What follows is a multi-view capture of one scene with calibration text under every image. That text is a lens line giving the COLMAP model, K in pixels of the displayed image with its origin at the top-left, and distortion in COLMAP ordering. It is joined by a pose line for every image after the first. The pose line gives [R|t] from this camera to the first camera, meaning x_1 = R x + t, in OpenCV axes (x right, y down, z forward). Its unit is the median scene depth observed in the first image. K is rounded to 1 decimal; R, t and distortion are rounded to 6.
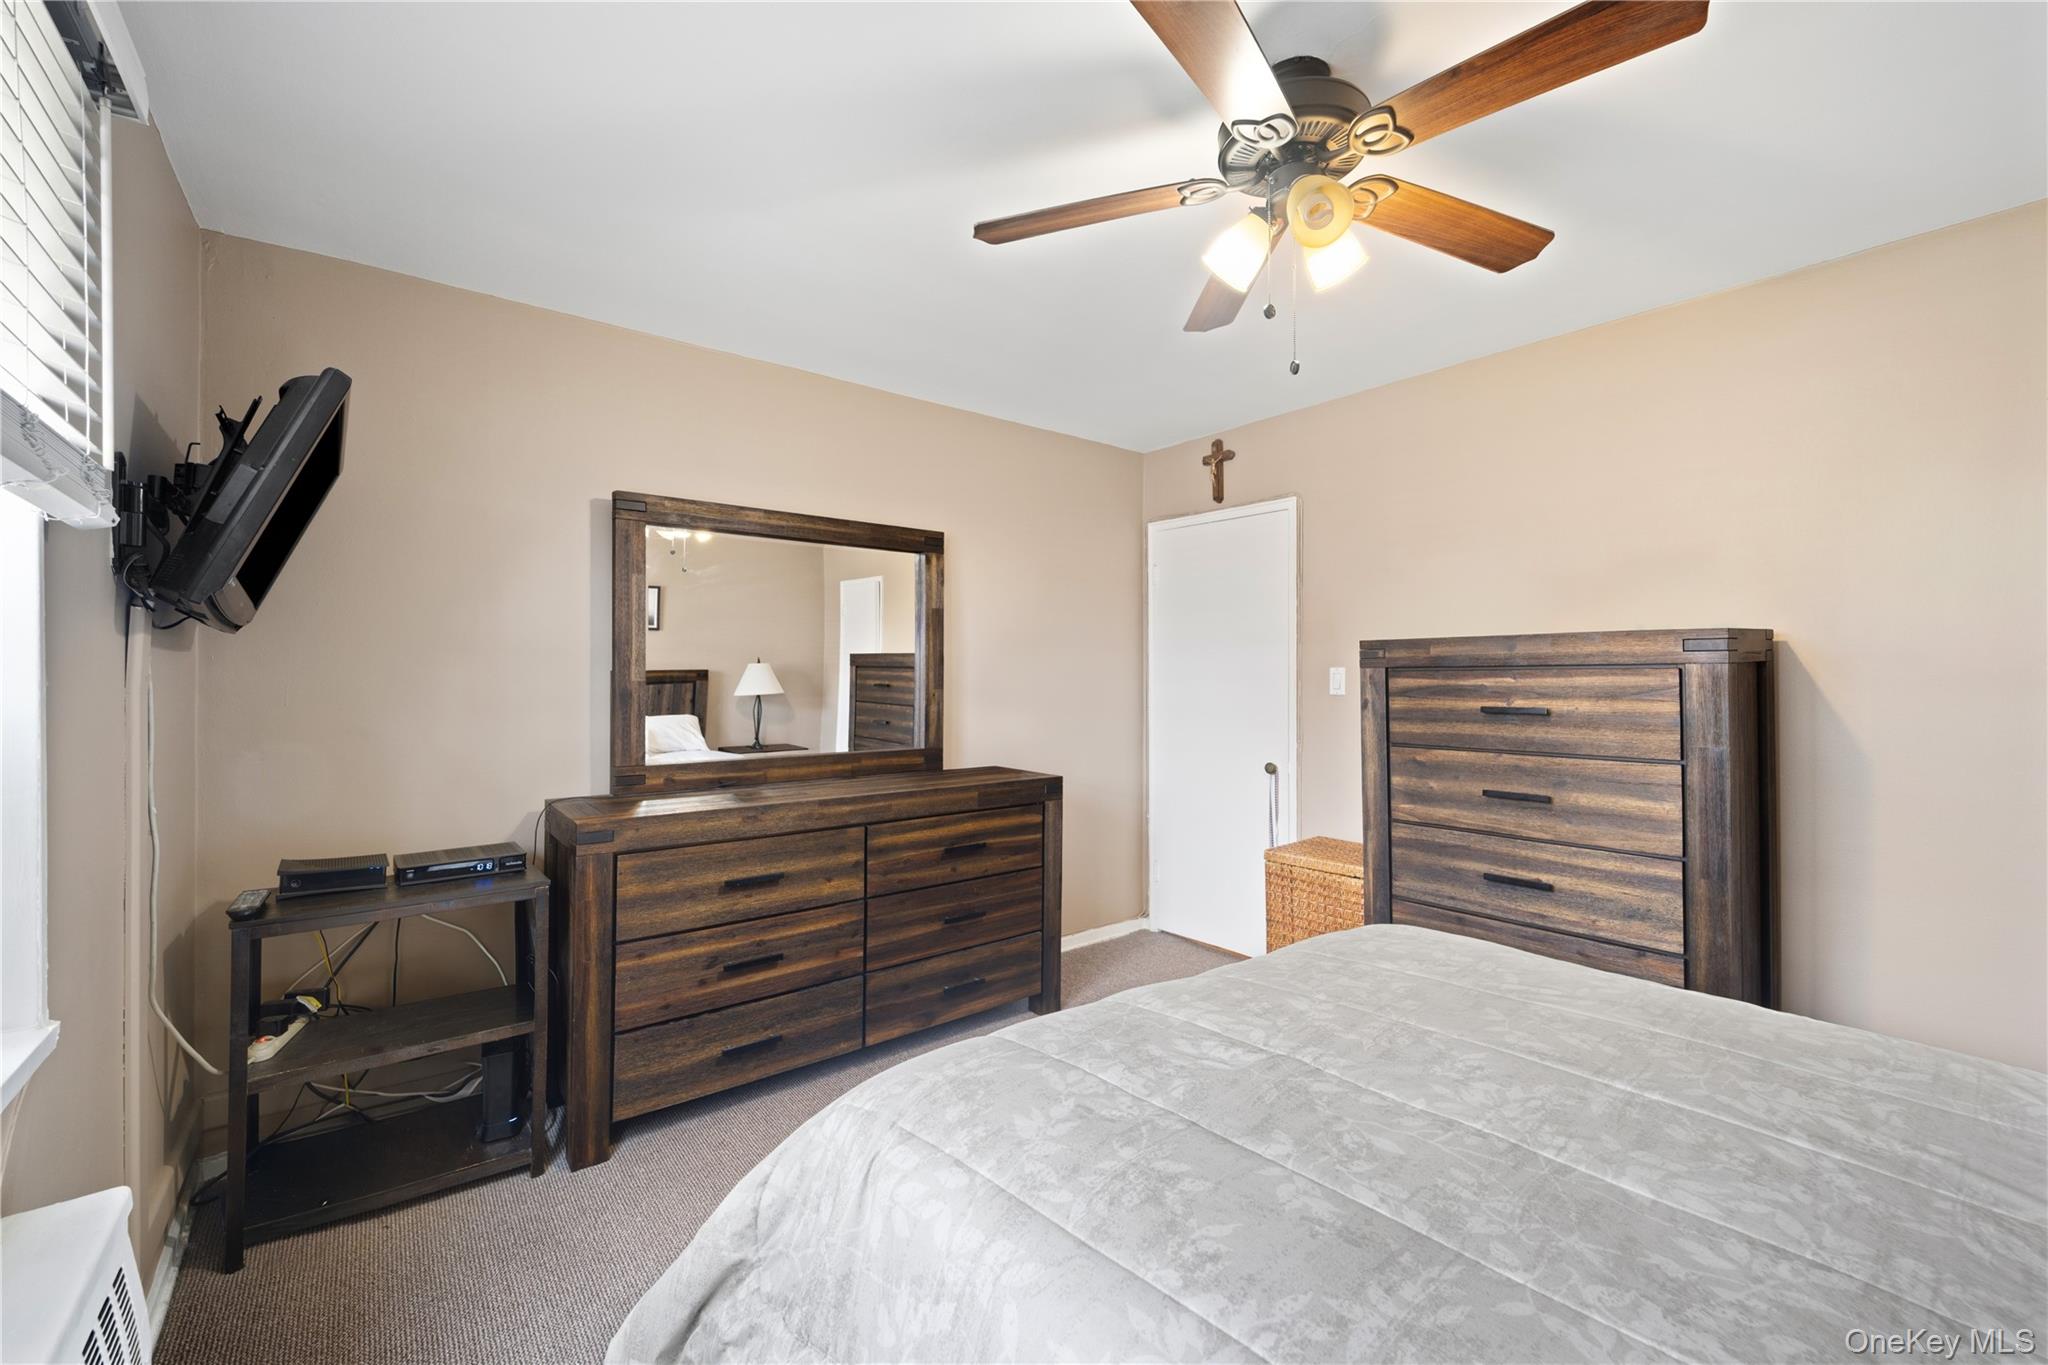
lens RADIAL K [[832.4, 0, 1031.0], [0, 832.4, 677.7], [0, 0, 1]] dist [0.010192, -0.012189]
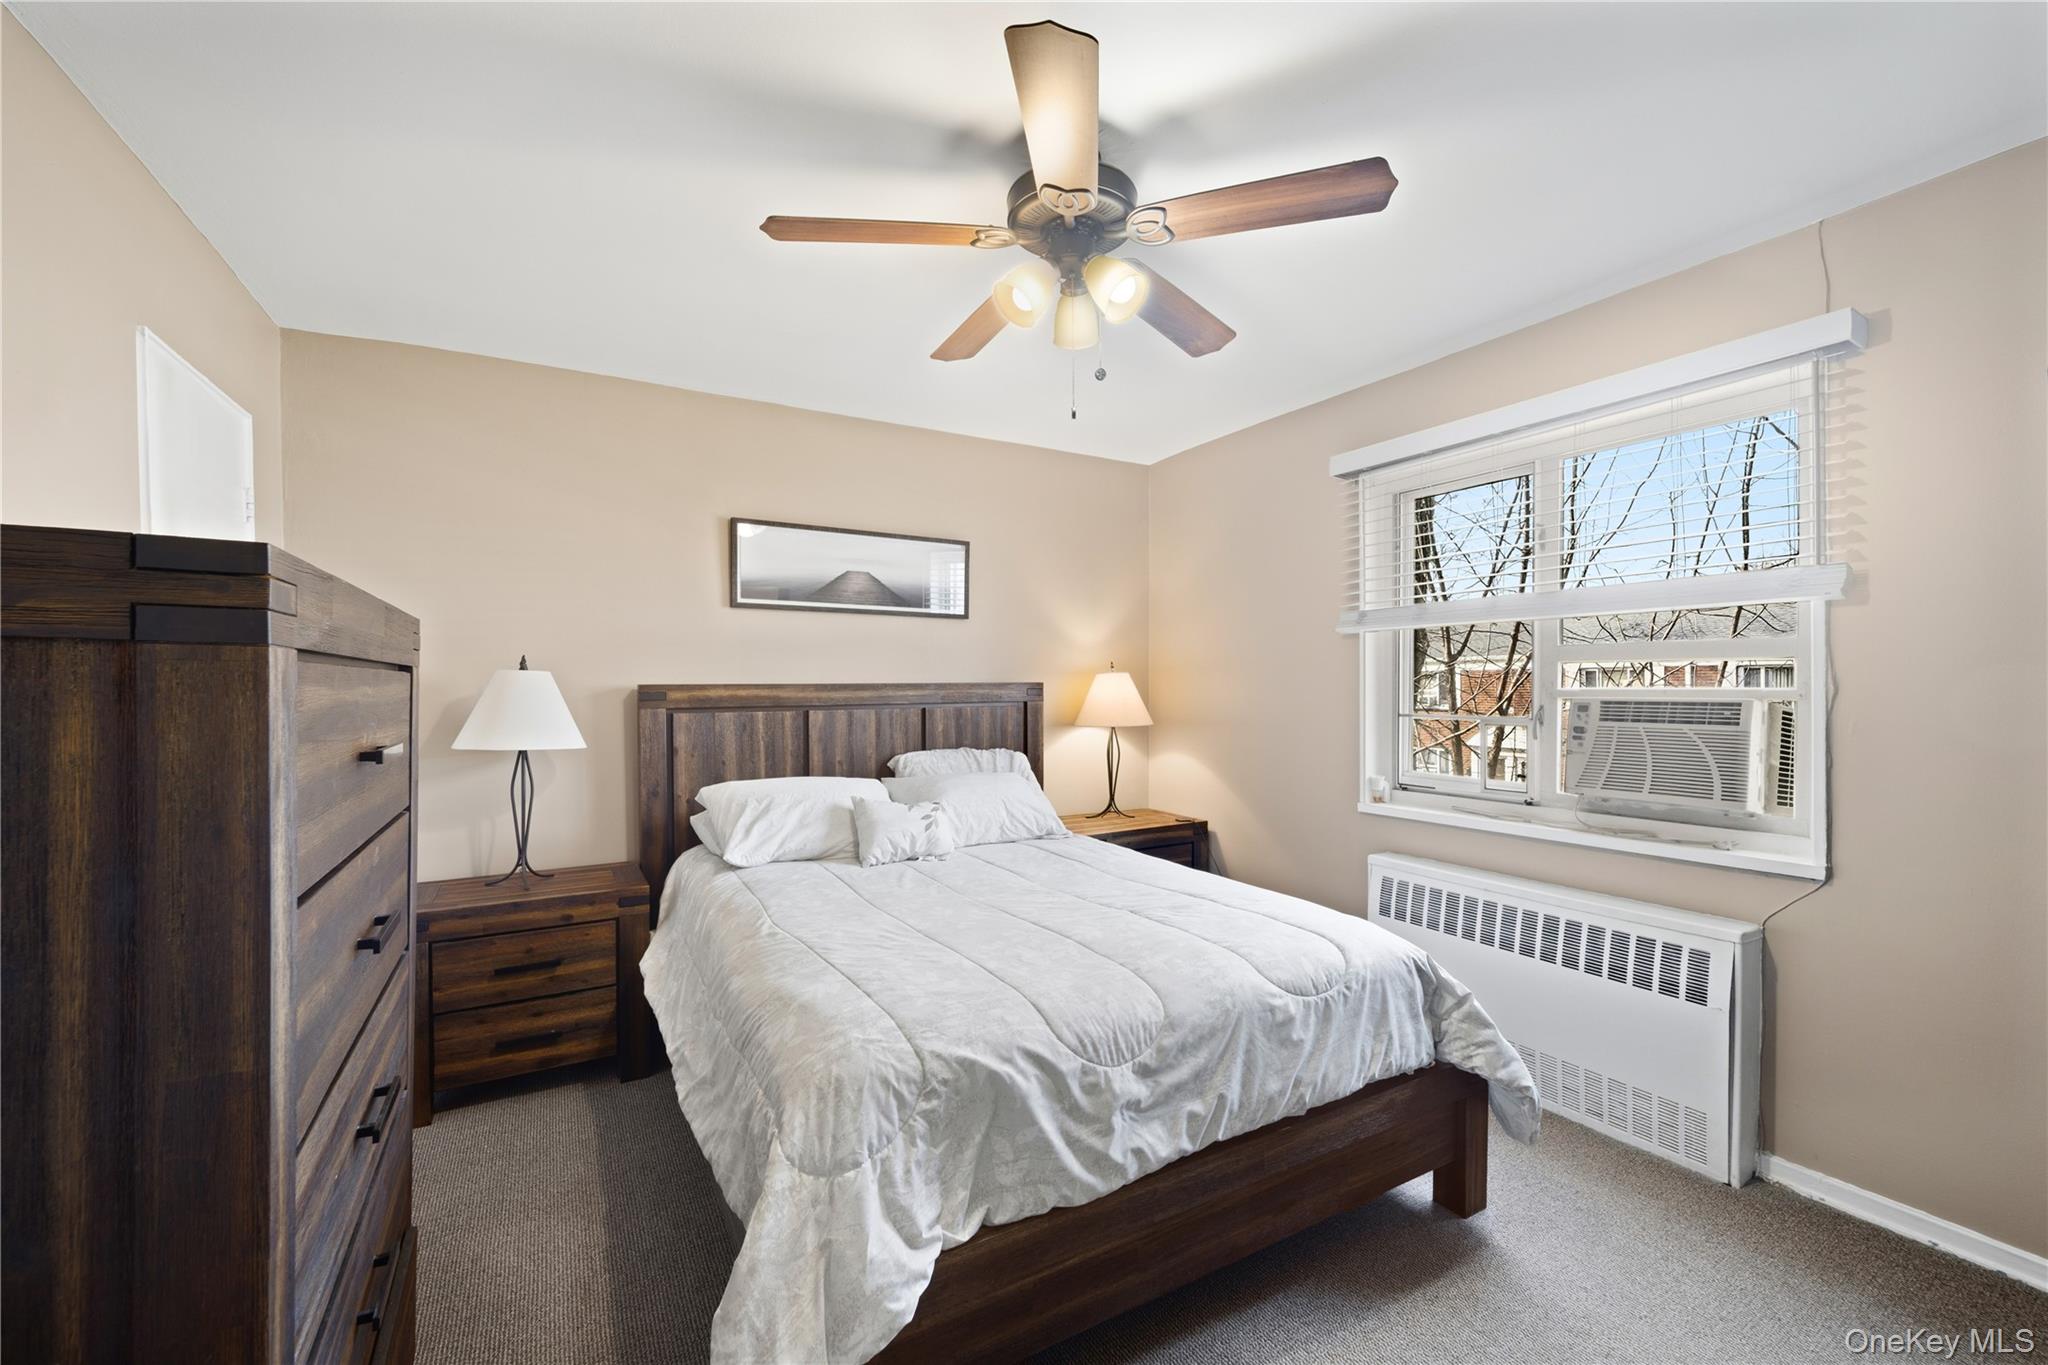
lens RADIAL K [[832.4, 0, 1031.0], [0, 832.4, 677.7], [0, 0, 1]] dist [0.010192, -0.012189]
pose [[-0.986240, 0.004942, 0.165247, 0.185934], [0.002906, 0.999917, -0.012557, 0.003310], [-0.165295, -0.011904, -0.986172, 2.123270]]
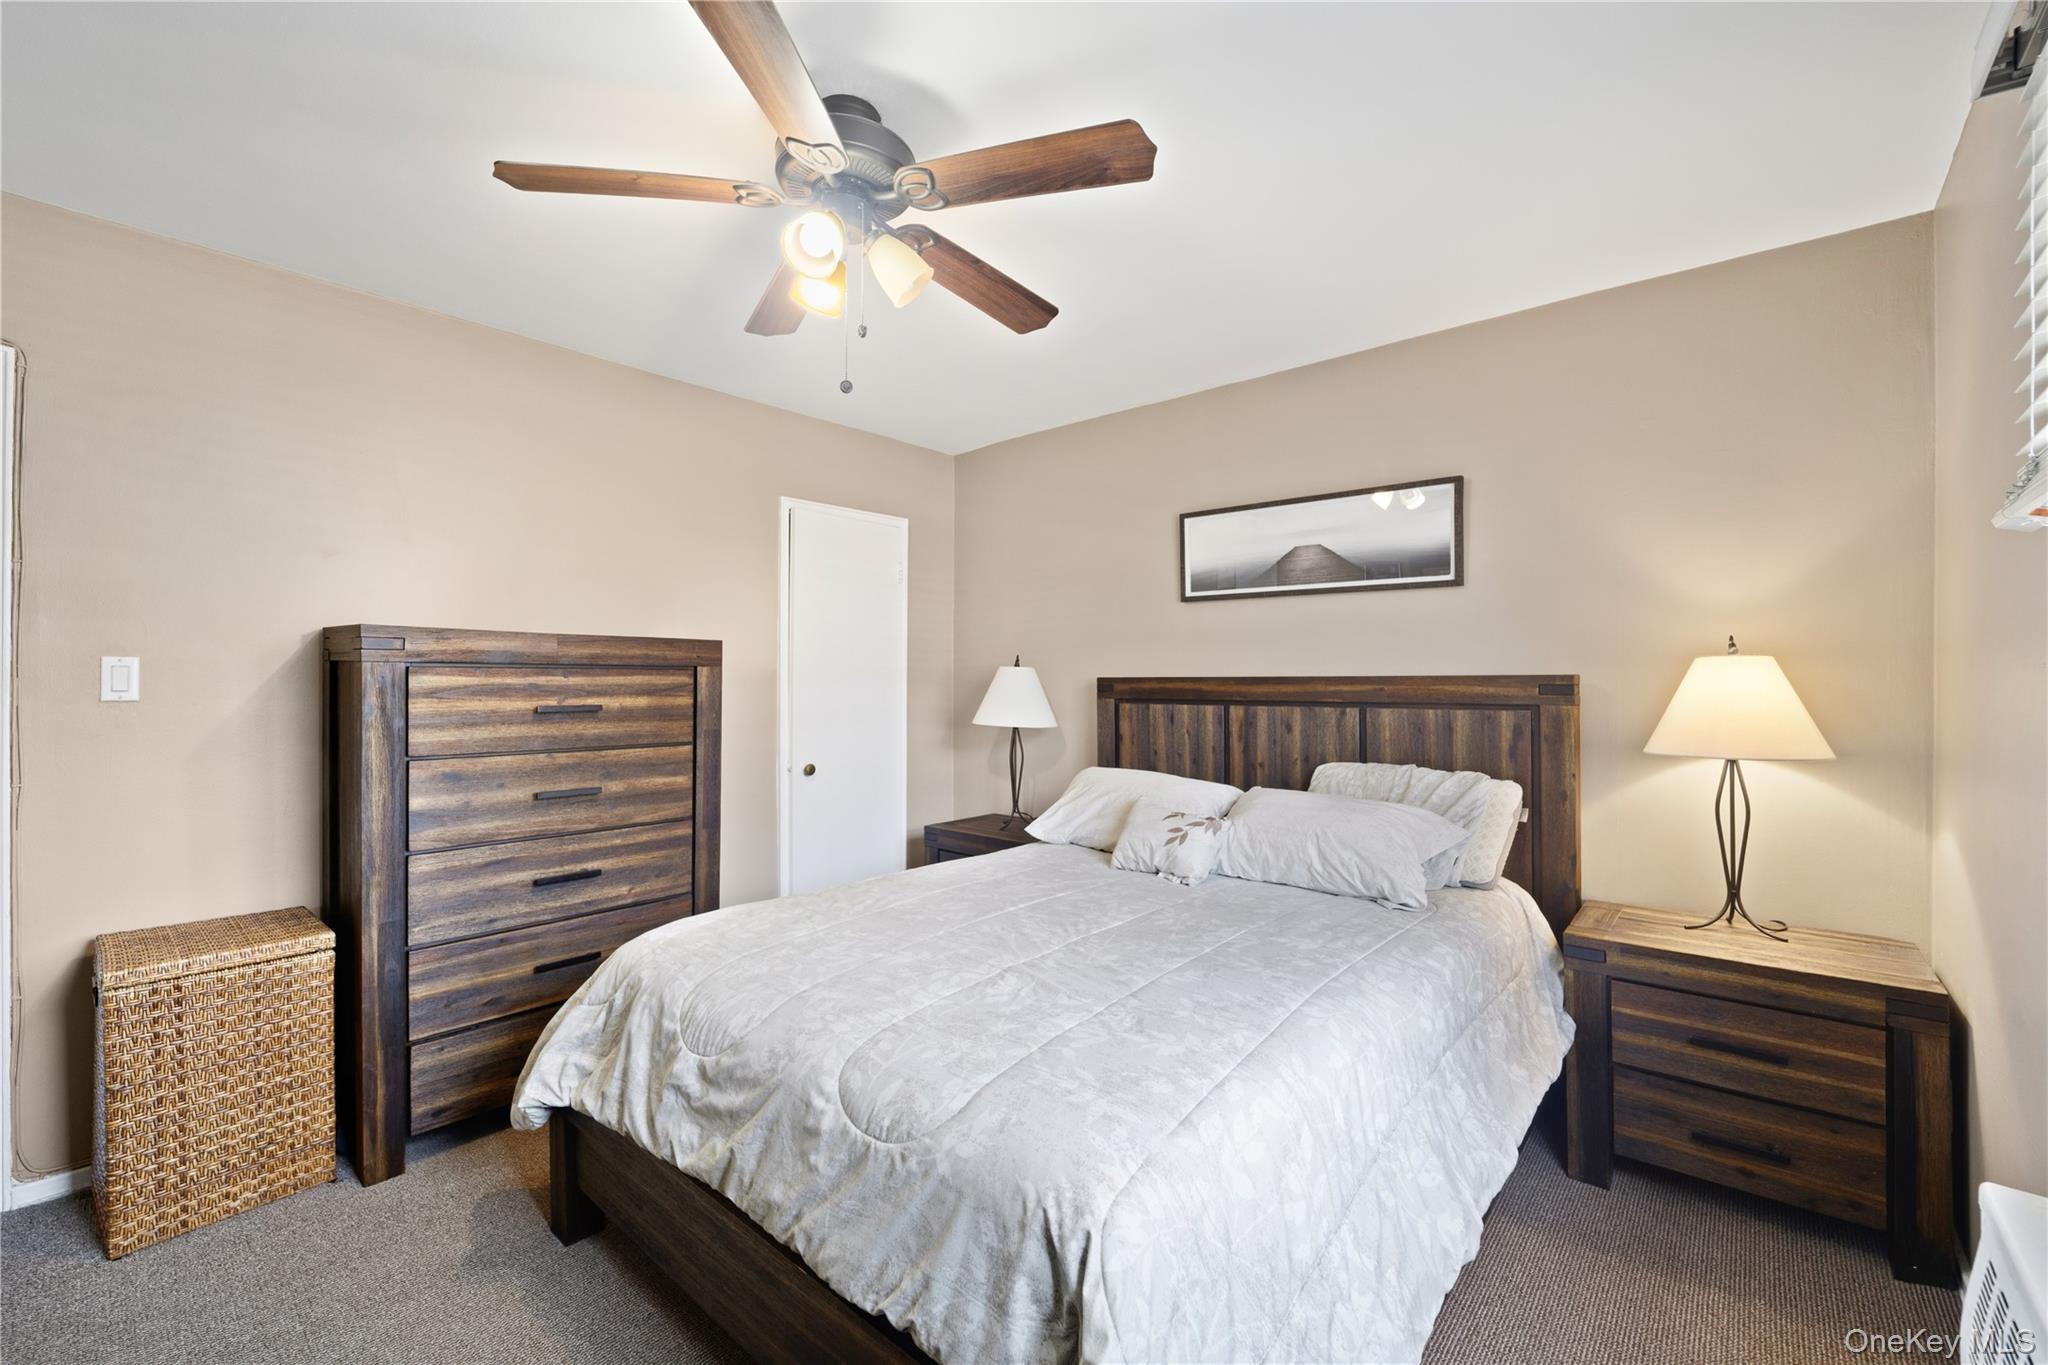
lens RADIAL K [[836.8, 0, 1025.2], [0, 836.8, 677.1], [0, 0, 1]] dist [0.010640, -0.015431]
pose [[-0.171379, 0.004913, 0.985193, -0.777783], [-0.005685, 0.999966, -0.005976, 0.006046], [-0.985189, -0.006625, -0.171345, 0.946468]]
